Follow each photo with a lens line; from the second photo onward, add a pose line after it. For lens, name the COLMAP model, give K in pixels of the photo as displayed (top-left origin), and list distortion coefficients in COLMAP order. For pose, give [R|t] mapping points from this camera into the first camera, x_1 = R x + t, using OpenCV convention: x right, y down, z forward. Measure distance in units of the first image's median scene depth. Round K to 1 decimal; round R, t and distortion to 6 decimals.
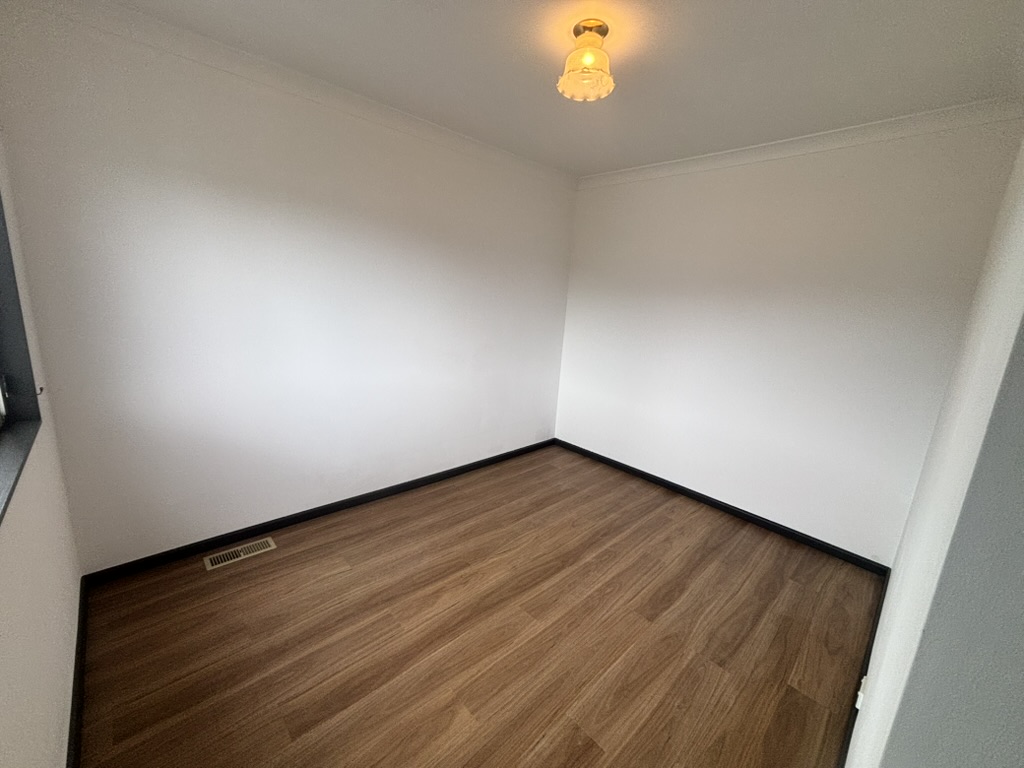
lens RADIAL K [[411.6, 0, 512.0], [0, 411.6, 384.0], [0, 0, 1]] dist [-0.000558, -0.000024]
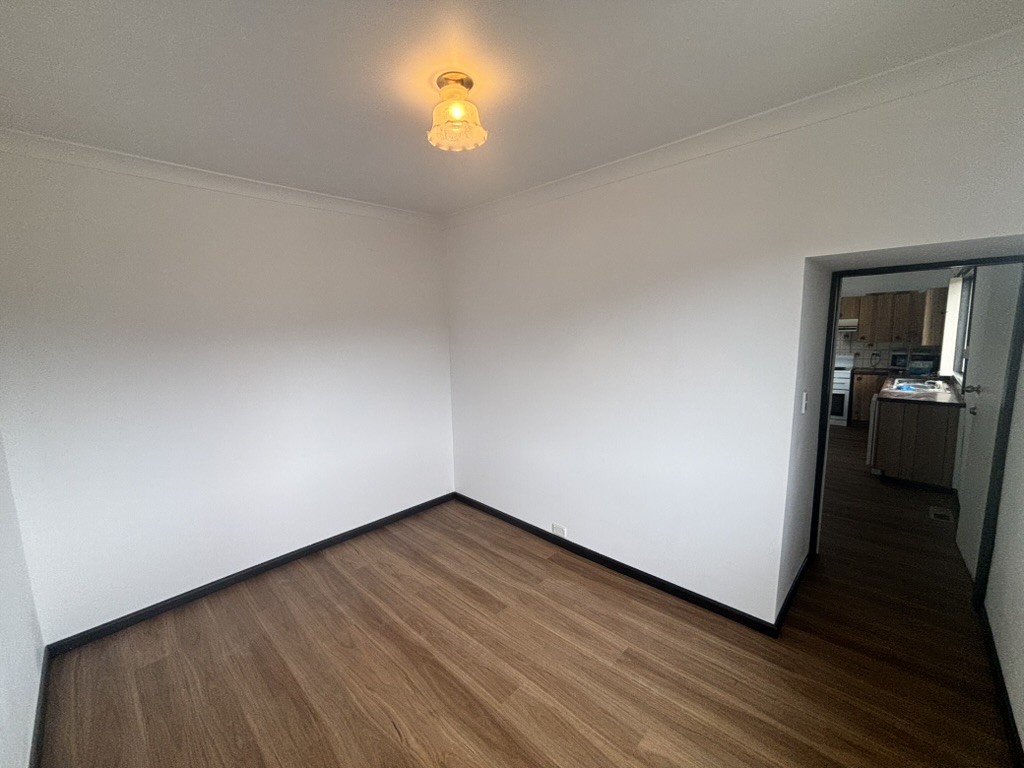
lens RADIAL K [[420.4, 0, 512.0], [0, 420.4, 384.0], [0, 0, 1]] dist [0.018763, 0.000106]
pose [[-0.038331, -0.204724, 0.978069, -0.603689], [0.236252, 0.949183, 0.207937, -0.238059], [-0.970936, 0.239041, 0.011983, 0.670655]]
